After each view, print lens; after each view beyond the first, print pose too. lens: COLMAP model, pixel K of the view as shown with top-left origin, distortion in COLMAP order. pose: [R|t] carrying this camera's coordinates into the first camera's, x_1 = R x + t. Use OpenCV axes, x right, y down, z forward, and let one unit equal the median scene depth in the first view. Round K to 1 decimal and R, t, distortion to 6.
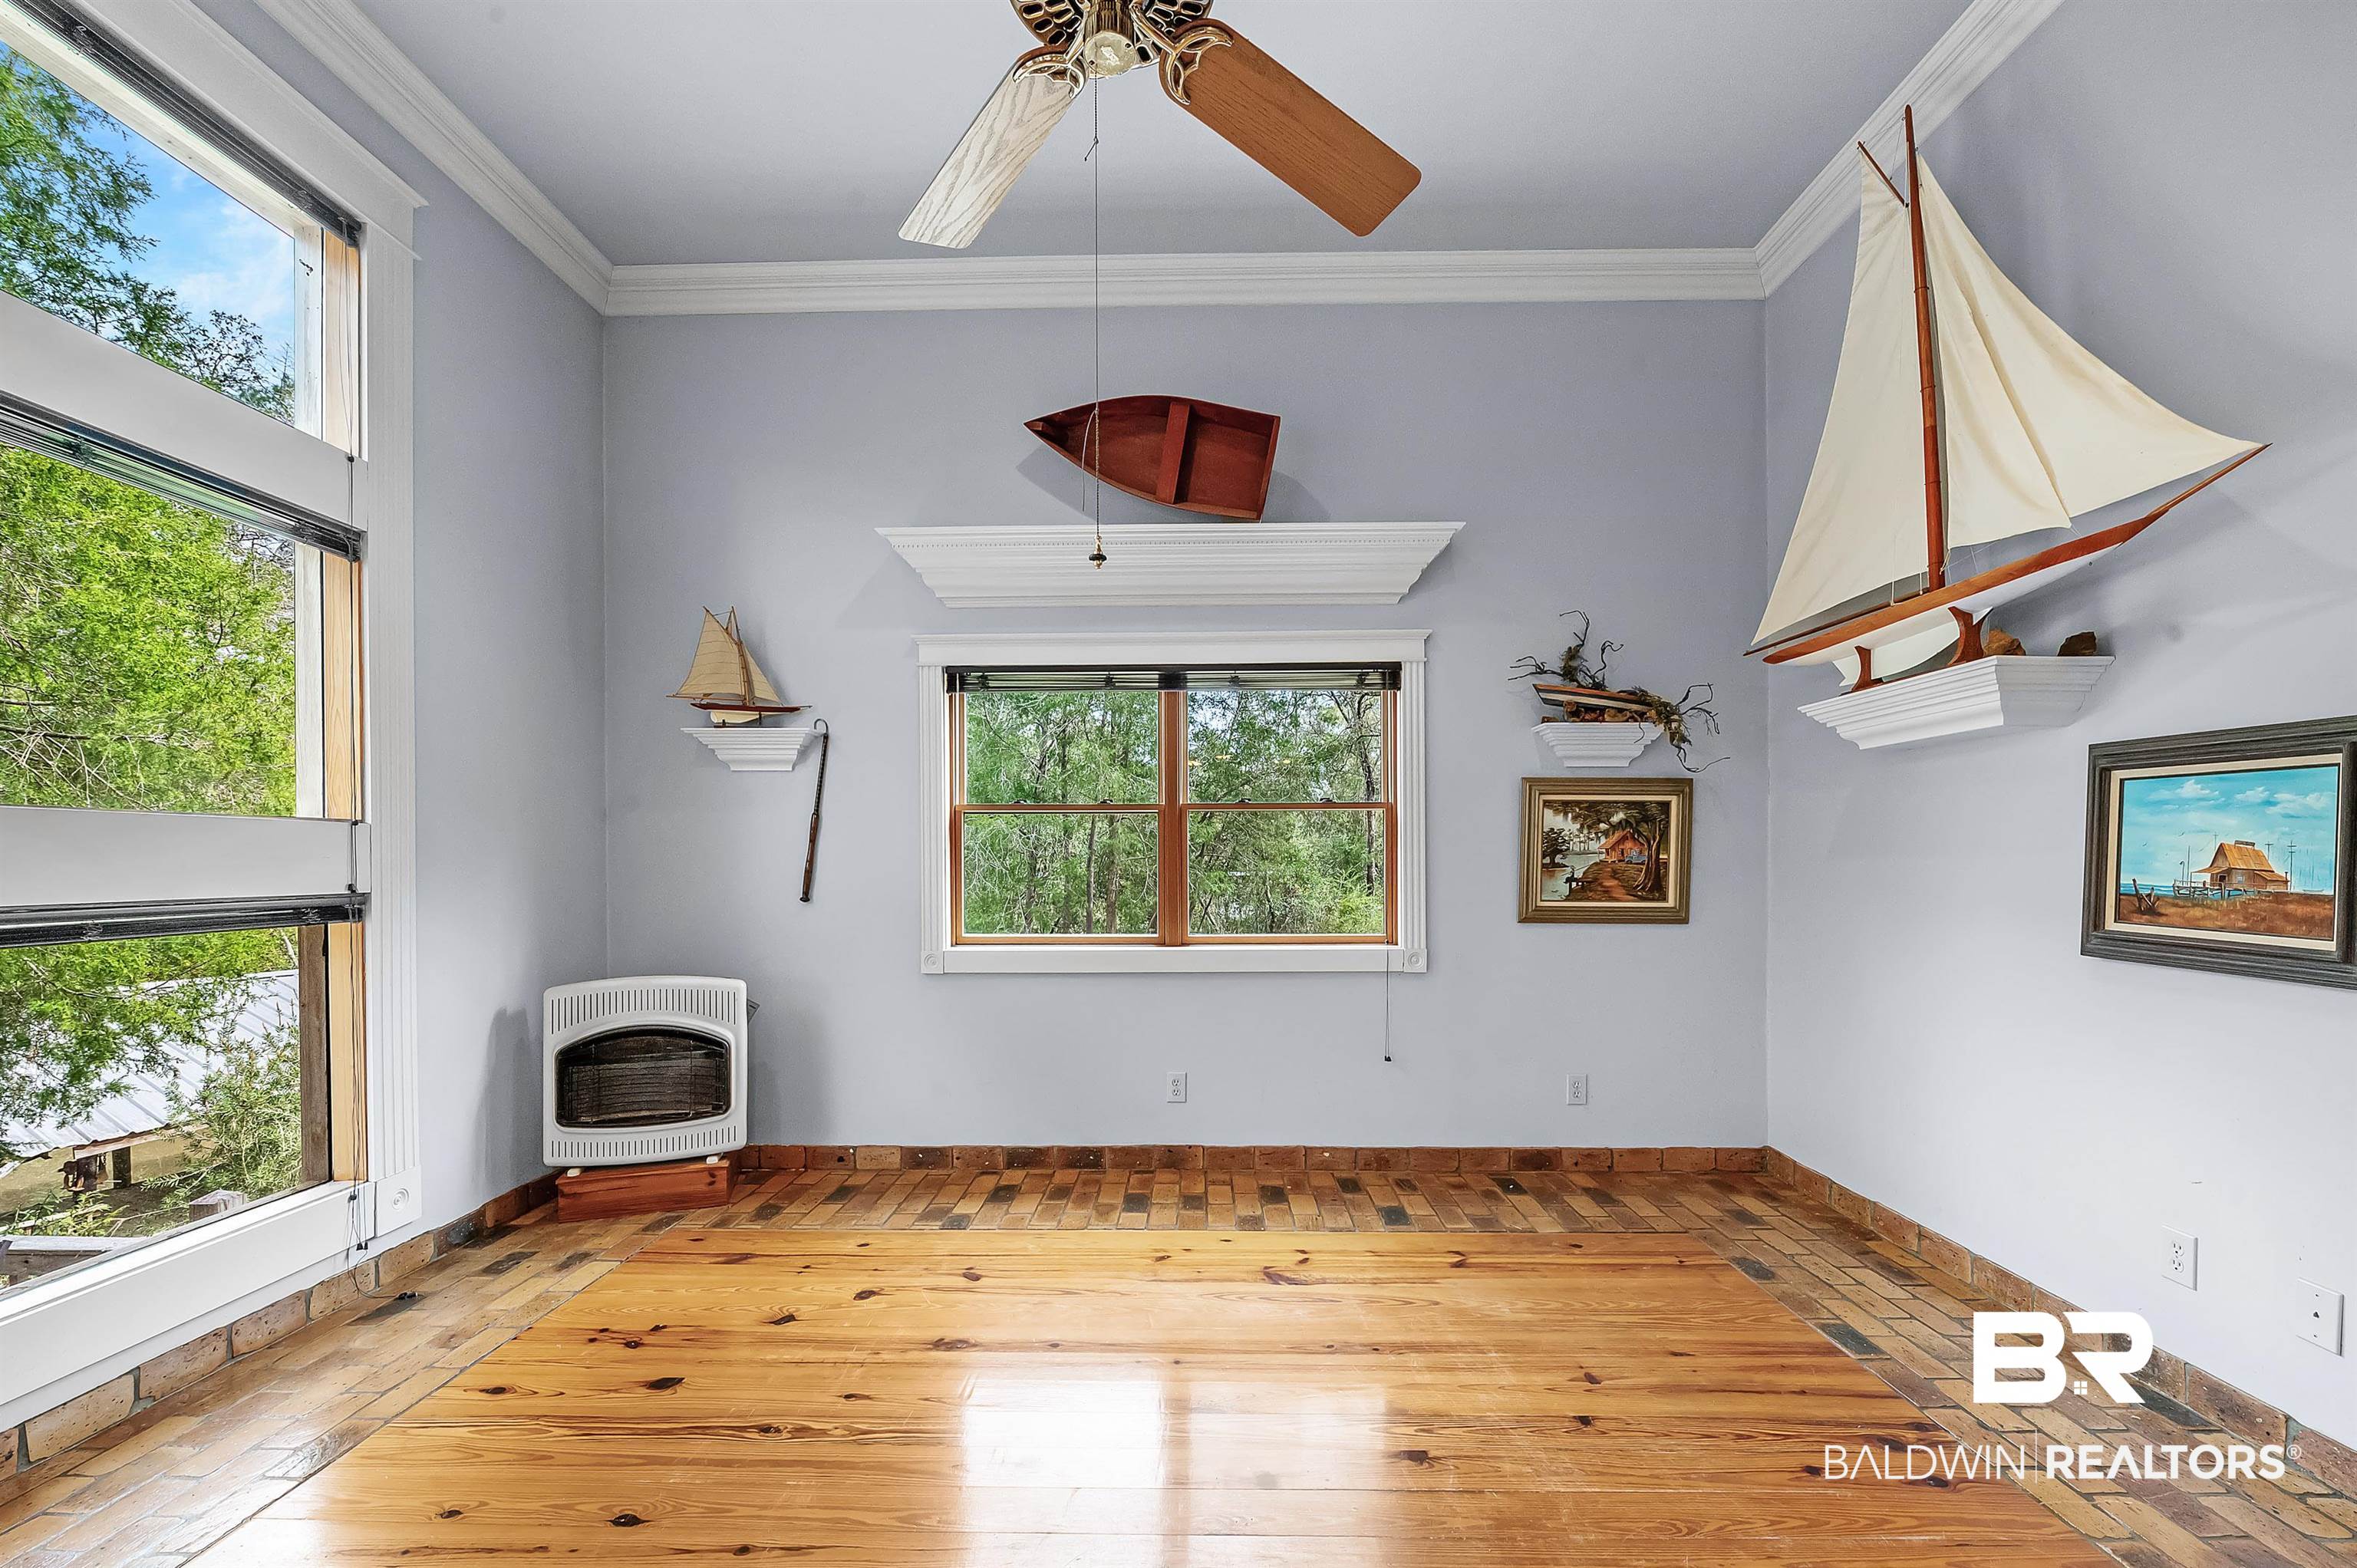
lens RADIAL K [[935.5, 0, 1199.7], [0, 935.5, 868.5], [0, 0, 1]] dist [-0.004039, -0.002358]
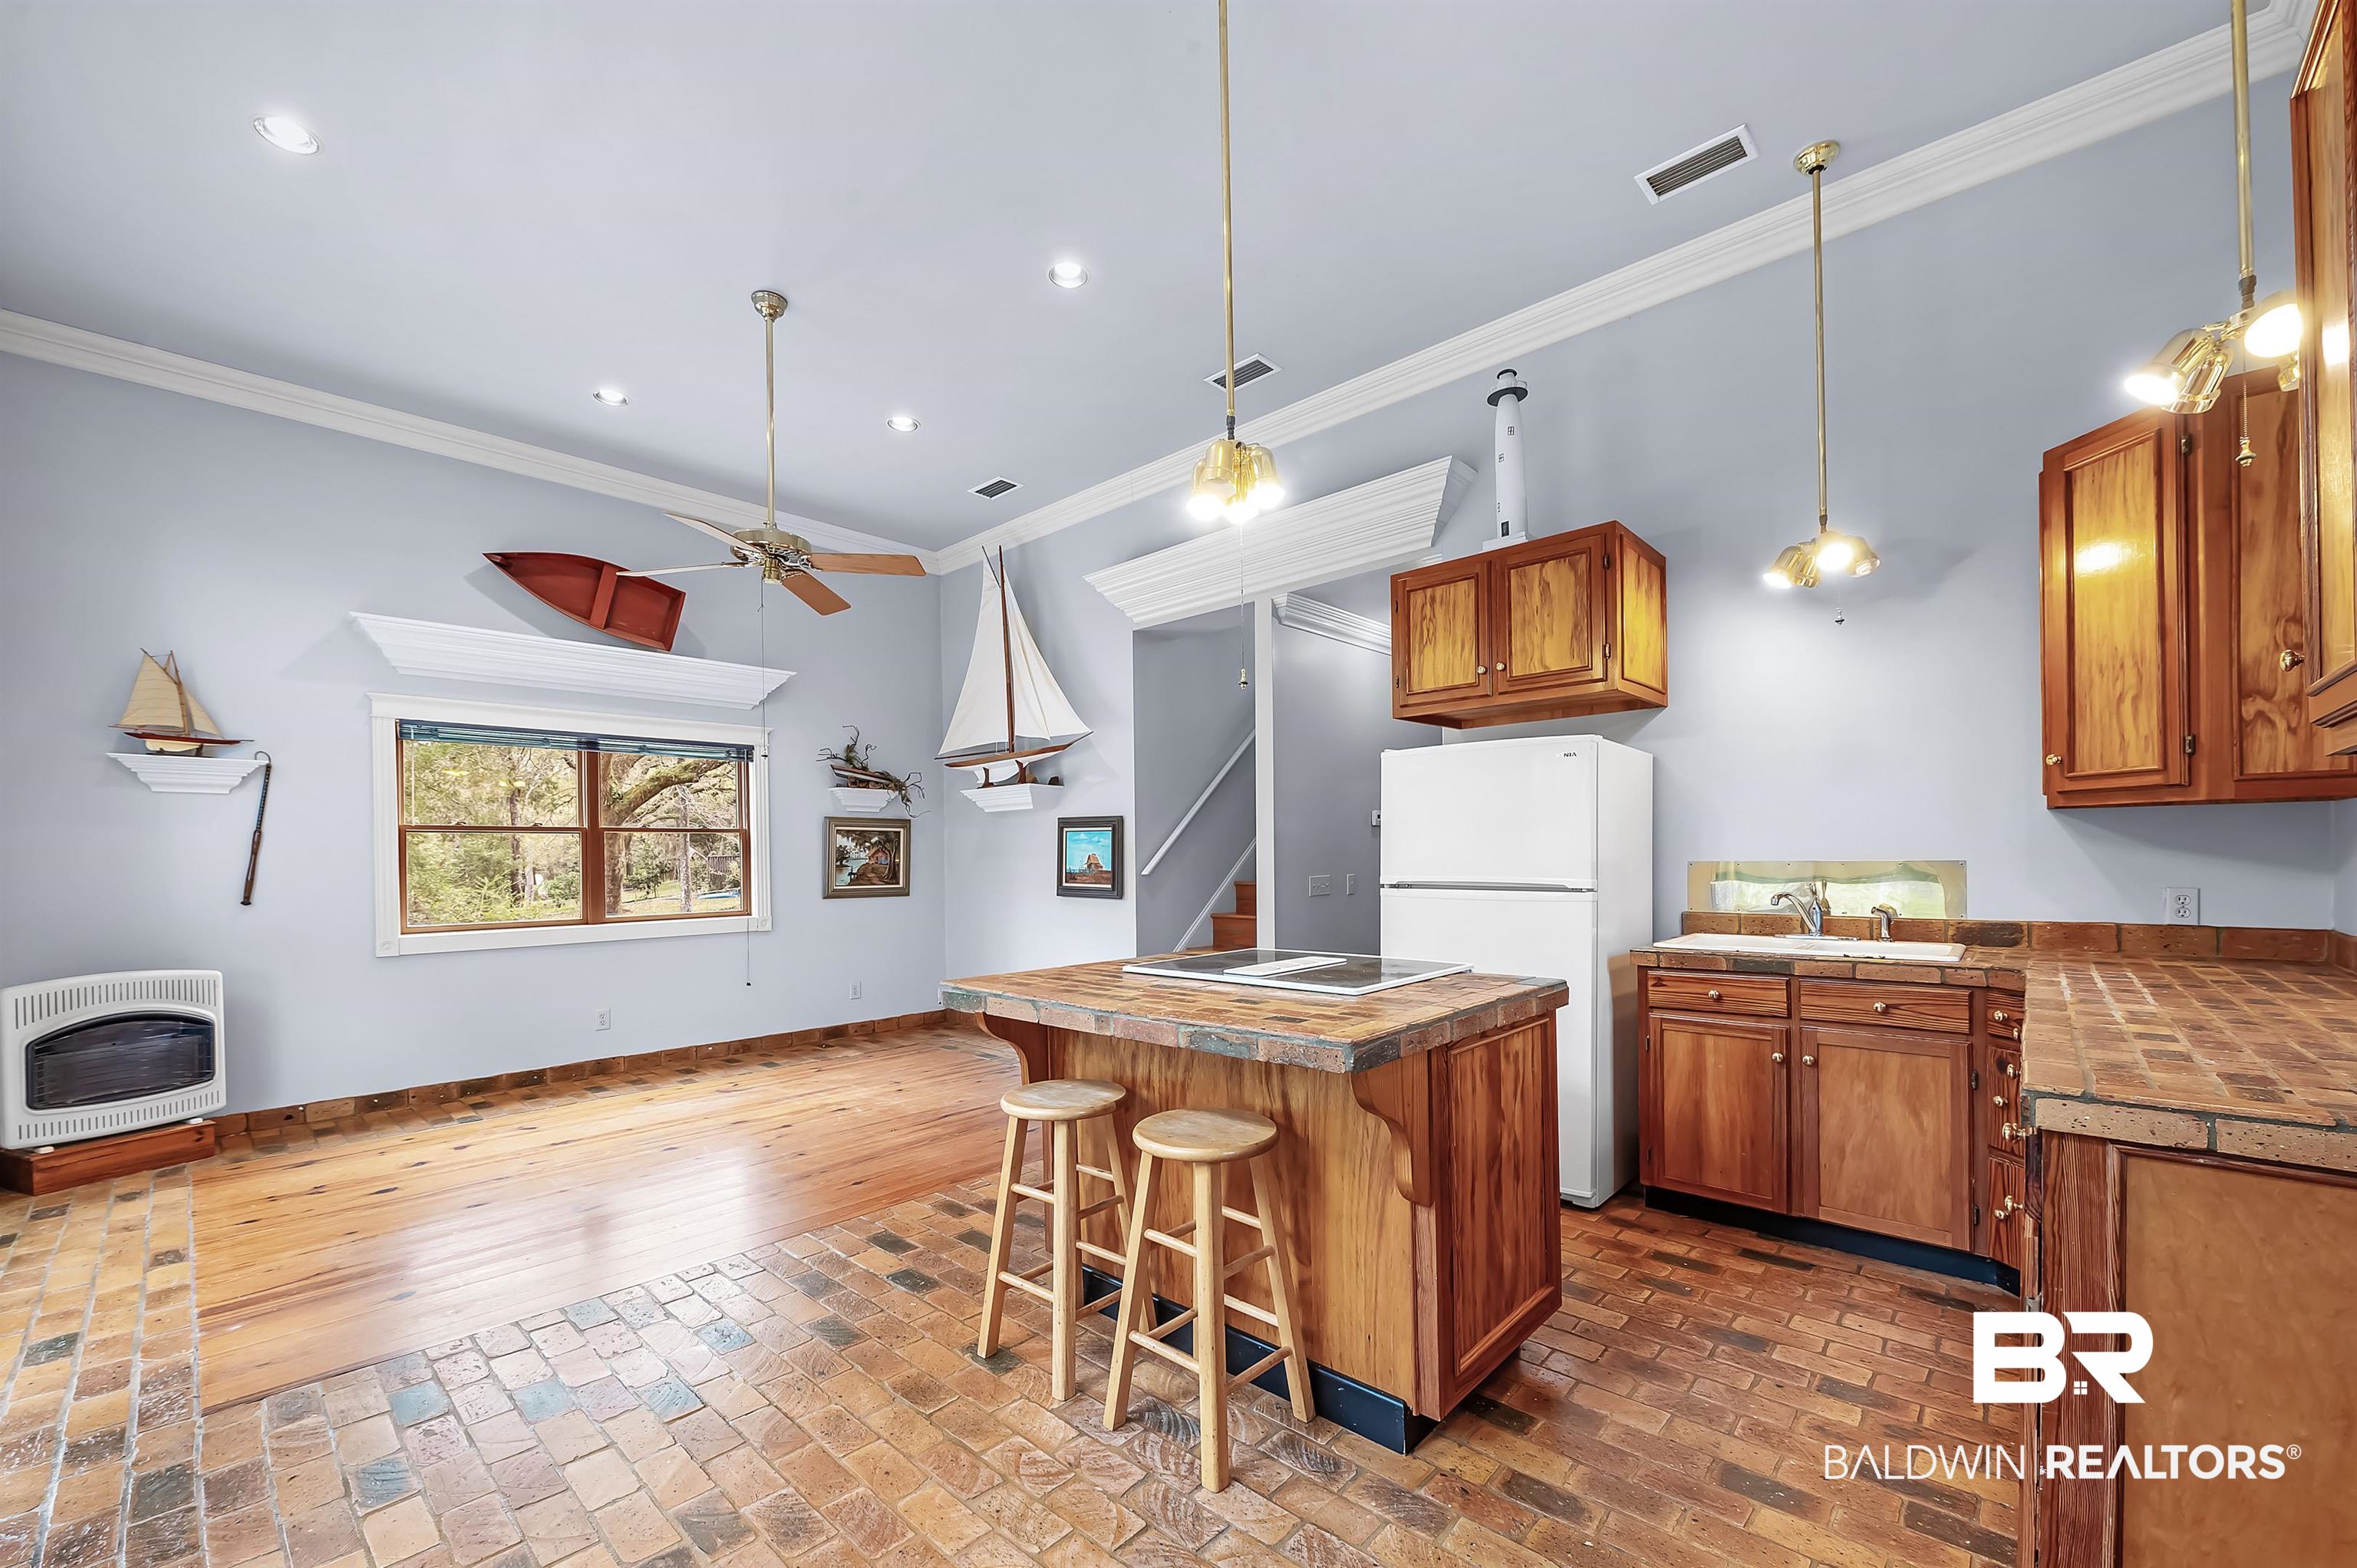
lens RADIAL K [[935.5, 0, 1194.6], [0, 935.5, 847.8], [0, 0, 1]] dist [-0.004039, -0.002358]
pose [[0.659084, 0.001357, 0.752068, -0.576286], [0.018169, 0.999678, -0.017726, 0.006327], [-0.751850, 0.025347, 0.658847, -0.758593]]
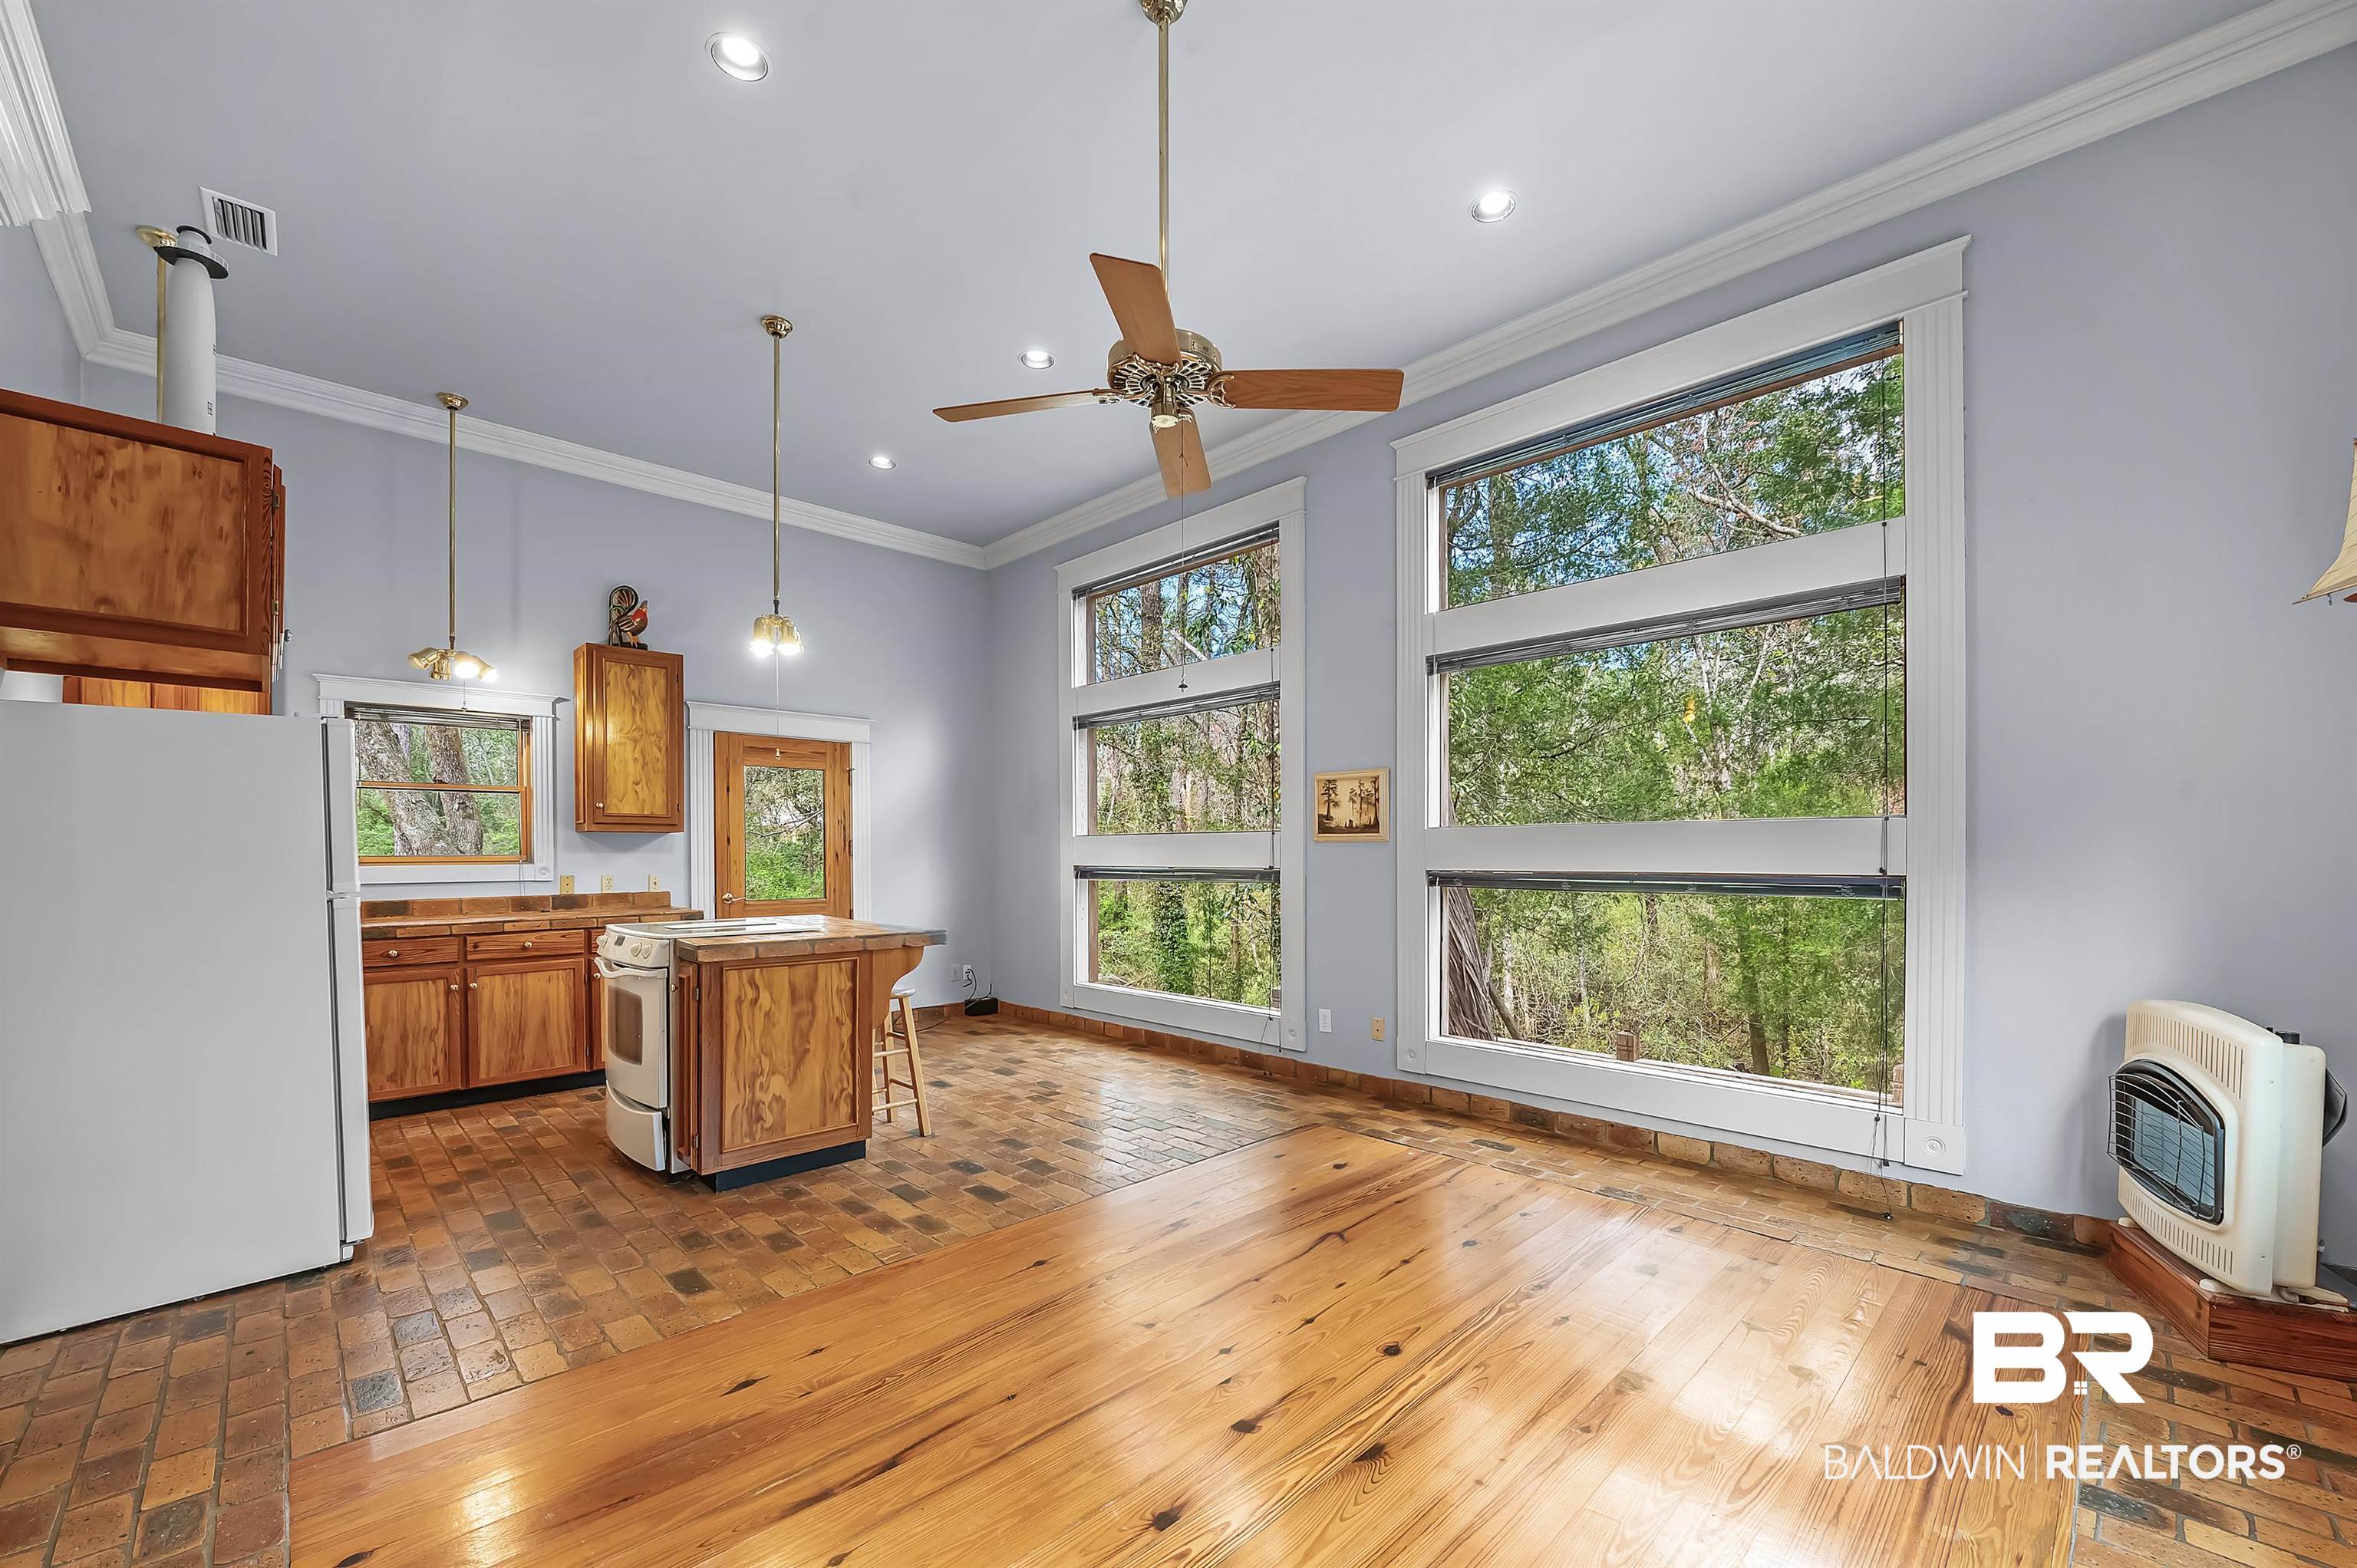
lens RADIAL K [[935.5, 0, 1191.9], [0, 935.5, 871.2], [0, 0, 1]] dist [-0.004039, -0.002358]
pose [[-0.699528, 0.018826, -0.714357, 0.484850], [-0.001277, 0.999618, 0.027595, -0.009406], [0.714604, 0.020216, -0.699237, 0.946025]]
